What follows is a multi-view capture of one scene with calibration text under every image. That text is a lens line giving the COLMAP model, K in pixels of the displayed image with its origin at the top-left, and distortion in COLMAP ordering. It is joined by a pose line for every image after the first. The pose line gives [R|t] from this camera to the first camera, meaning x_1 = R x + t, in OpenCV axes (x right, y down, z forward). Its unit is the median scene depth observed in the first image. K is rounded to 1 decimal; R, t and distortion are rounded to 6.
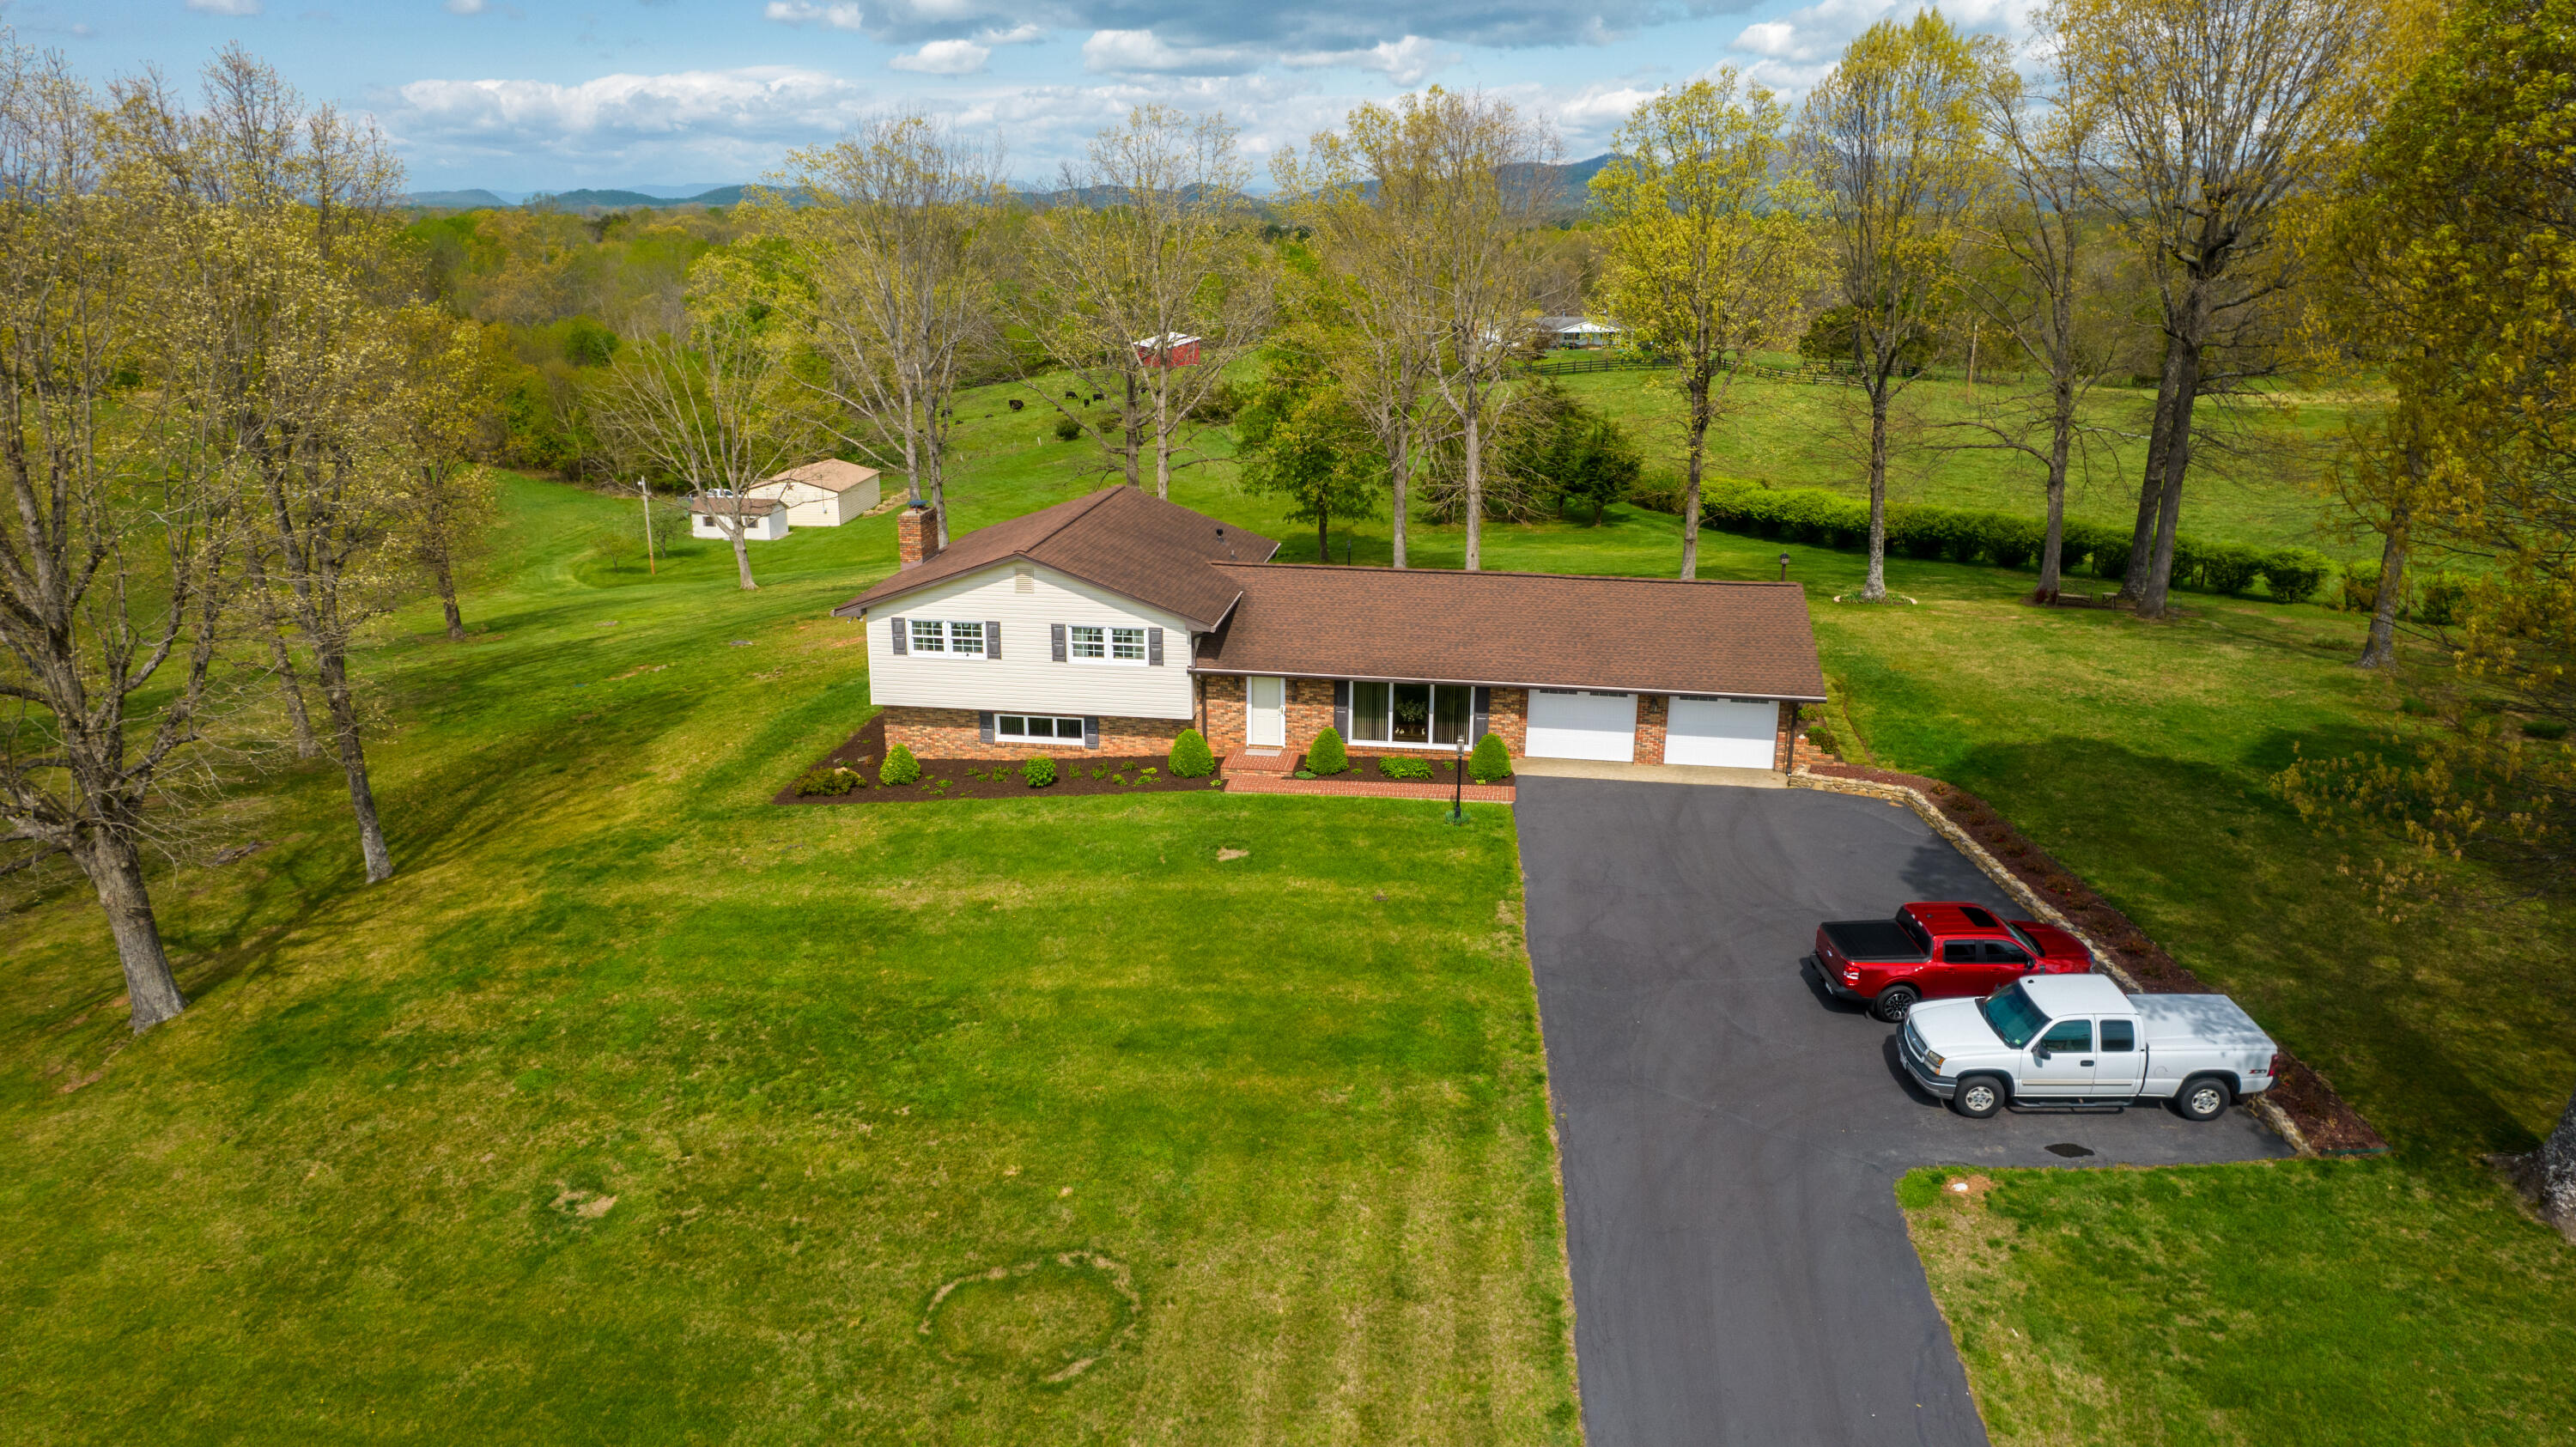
lens RADIAL K [[1647.2, 0, 1288.0], [0, 1647.2, 723.5], [0, 0, 1]] dist [-0.043991, -0.000581]
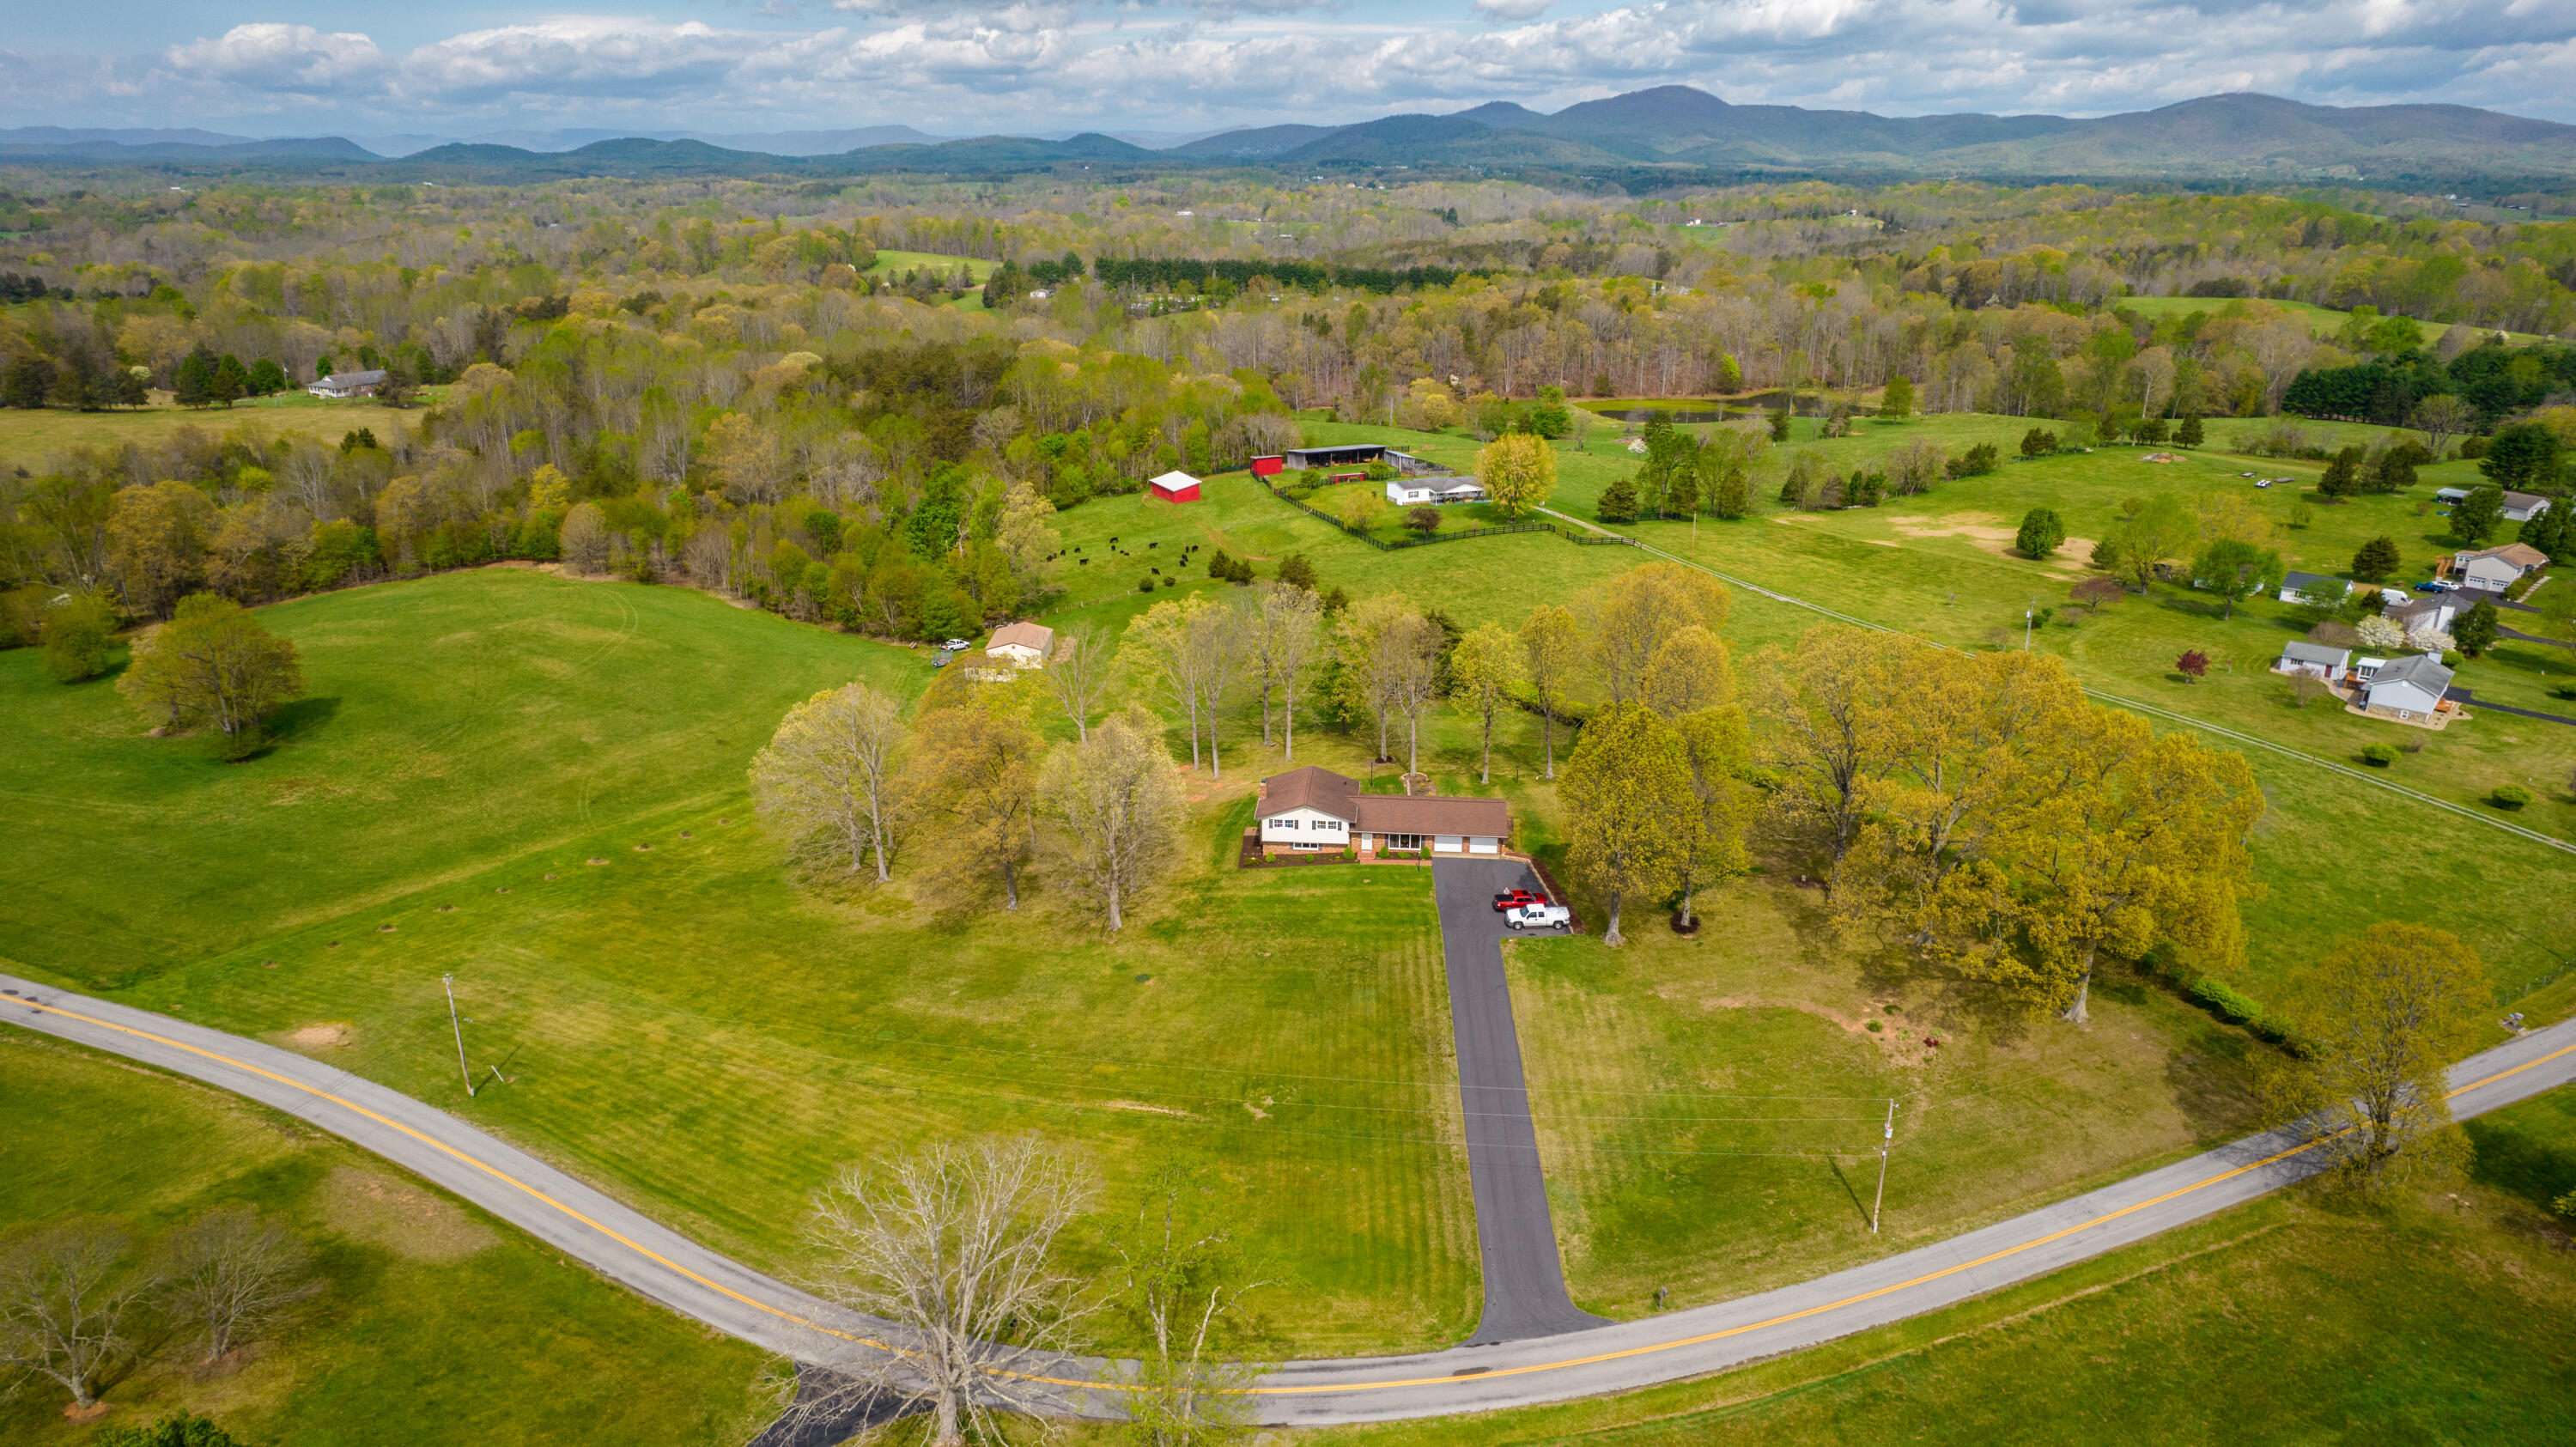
lens RADIAL K [[1647.2, 0, 1288.0], [0, 1647.2, 723.5], [0, 0, 1]] dist [-0.043991, -0.000581]
pose [[0.997823, -0.021559, 0.062321, -0.438439], [0.019563, 0.999282, 0.032450, -0.416422], [-0.062976, -0.031161, 0.997528, -2.860812]]
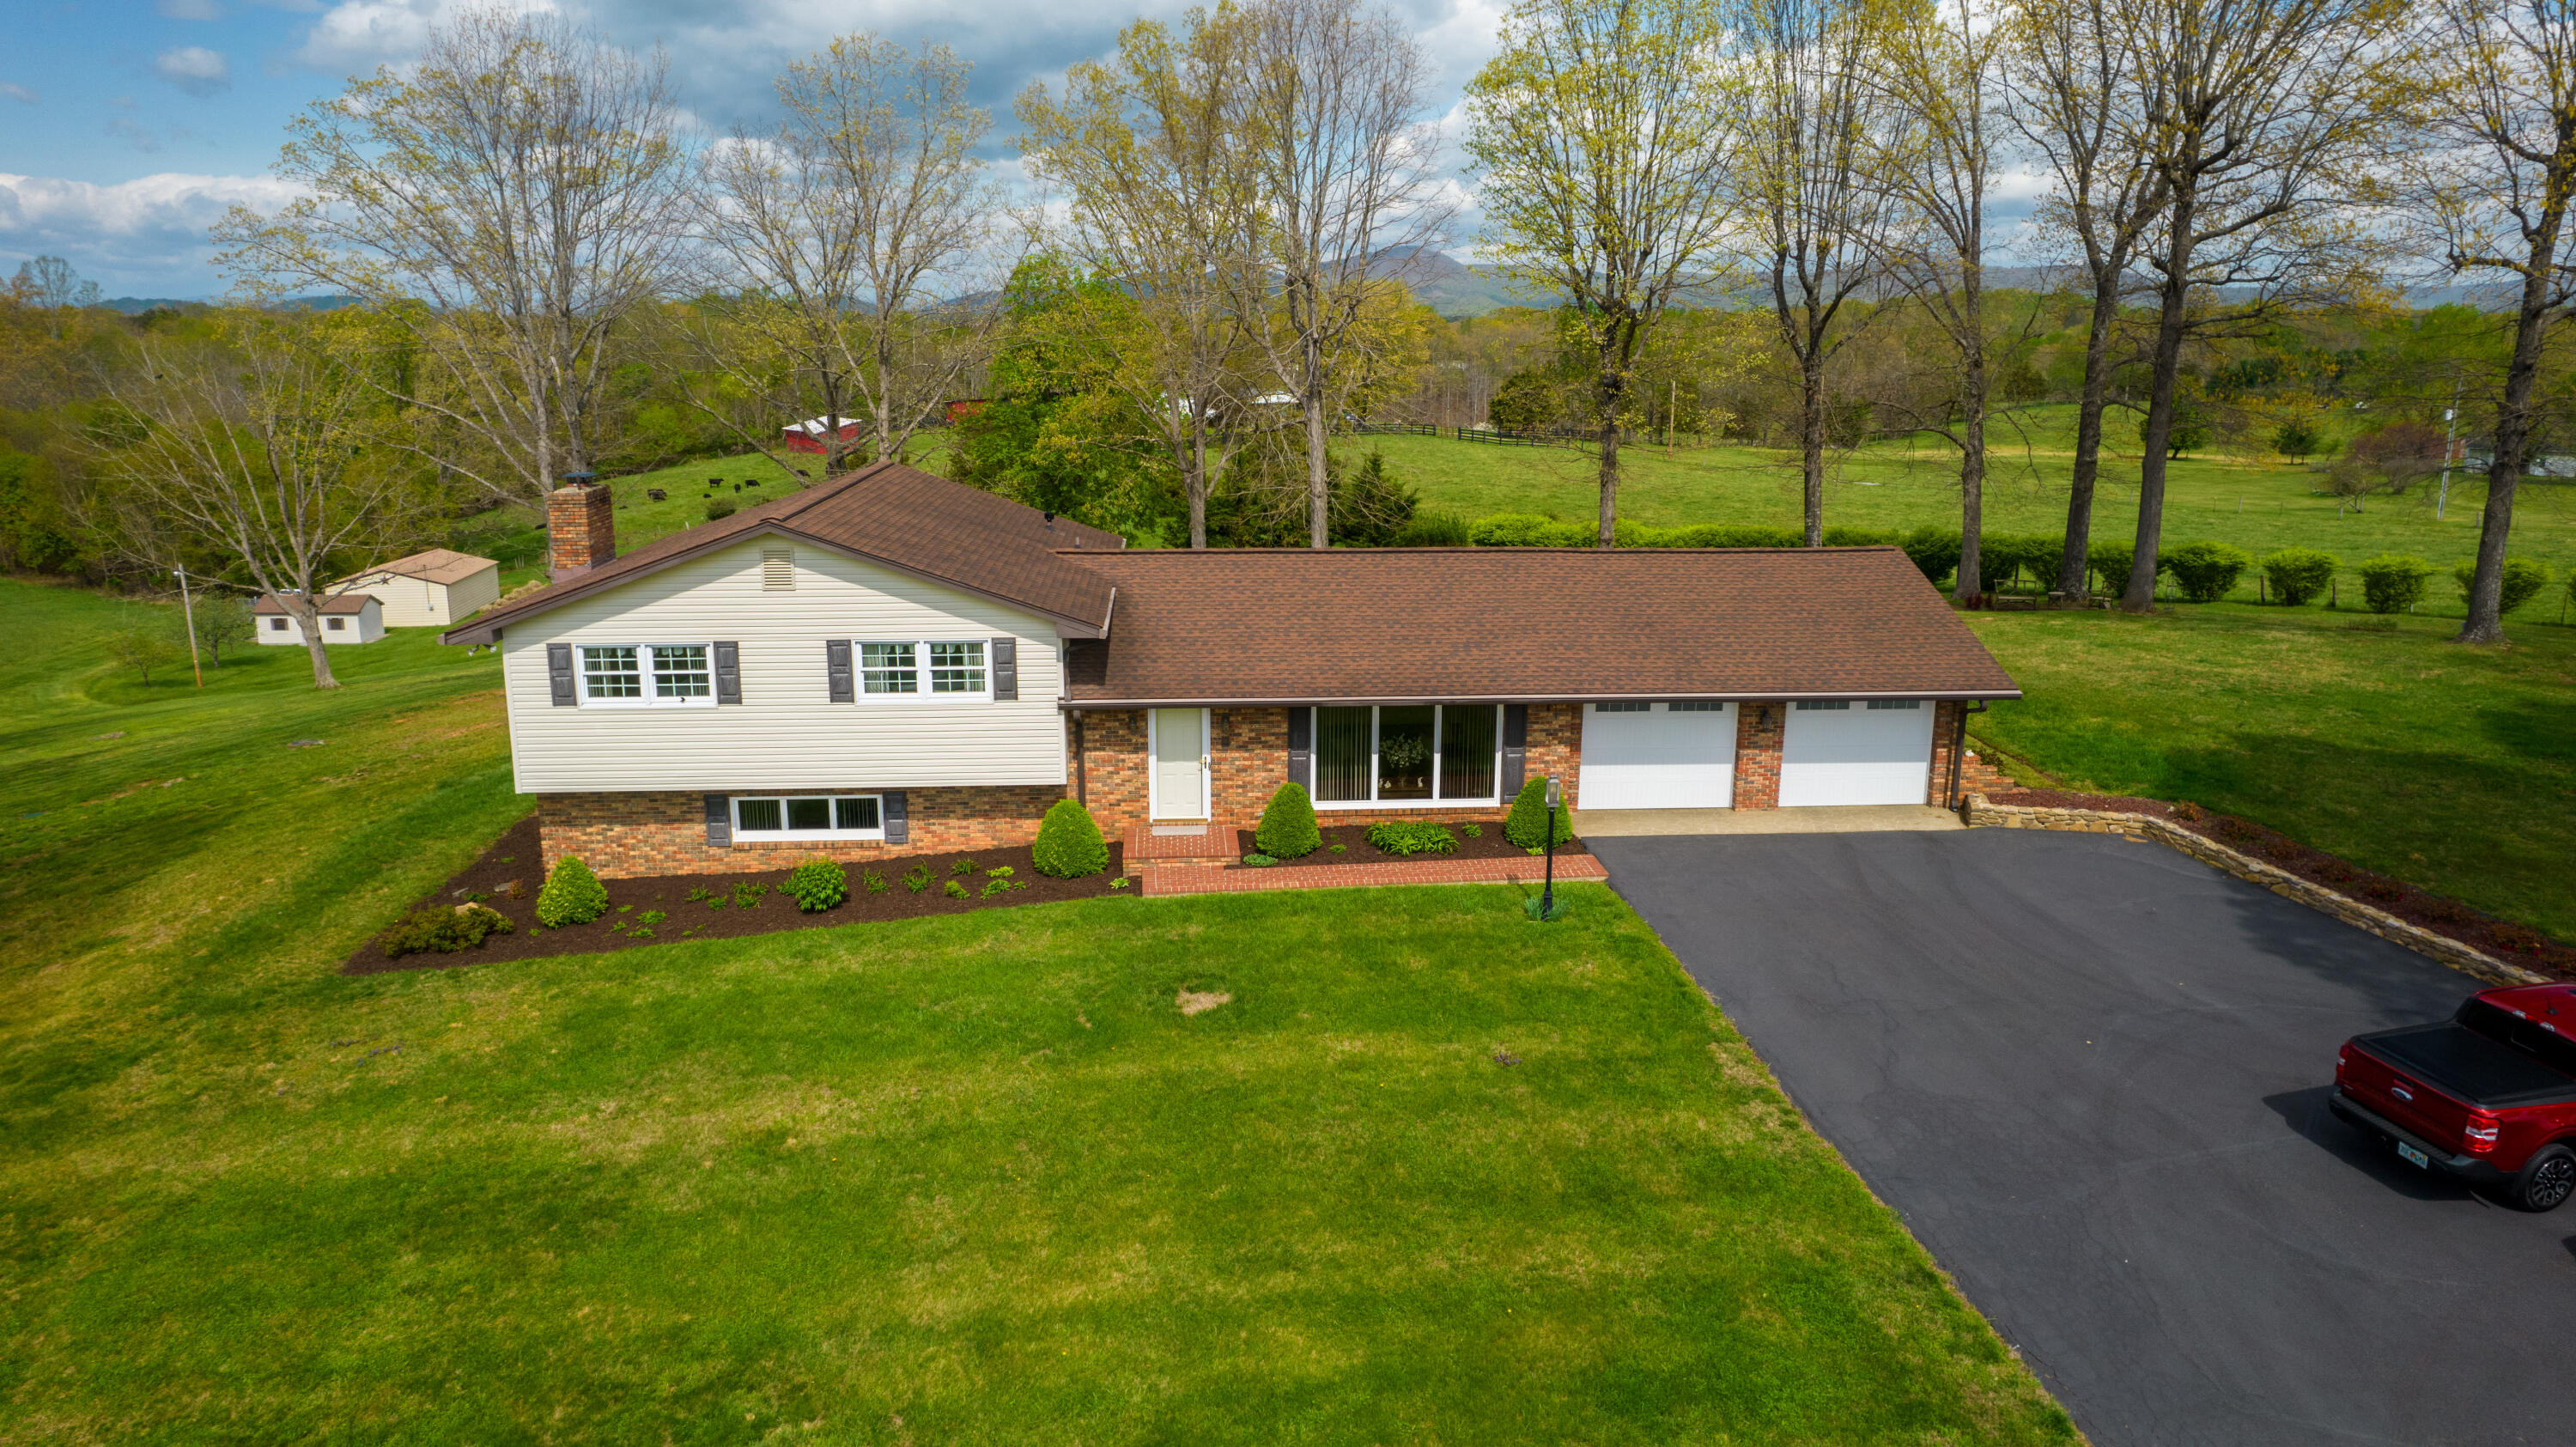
lens RADIAL K [[1652.6, 0, 1288.0], [0, 1652.6, 723.5], [0, 0, 1]] dist [-0.084015, 0.083077]
pose [[0.977008, -0.052452, 0.206649, -0.104676], [0.065298, 0.996302, -0.055838, 0.014973], [-0.202956, 0.068048, 0.976821, 0.377919]]
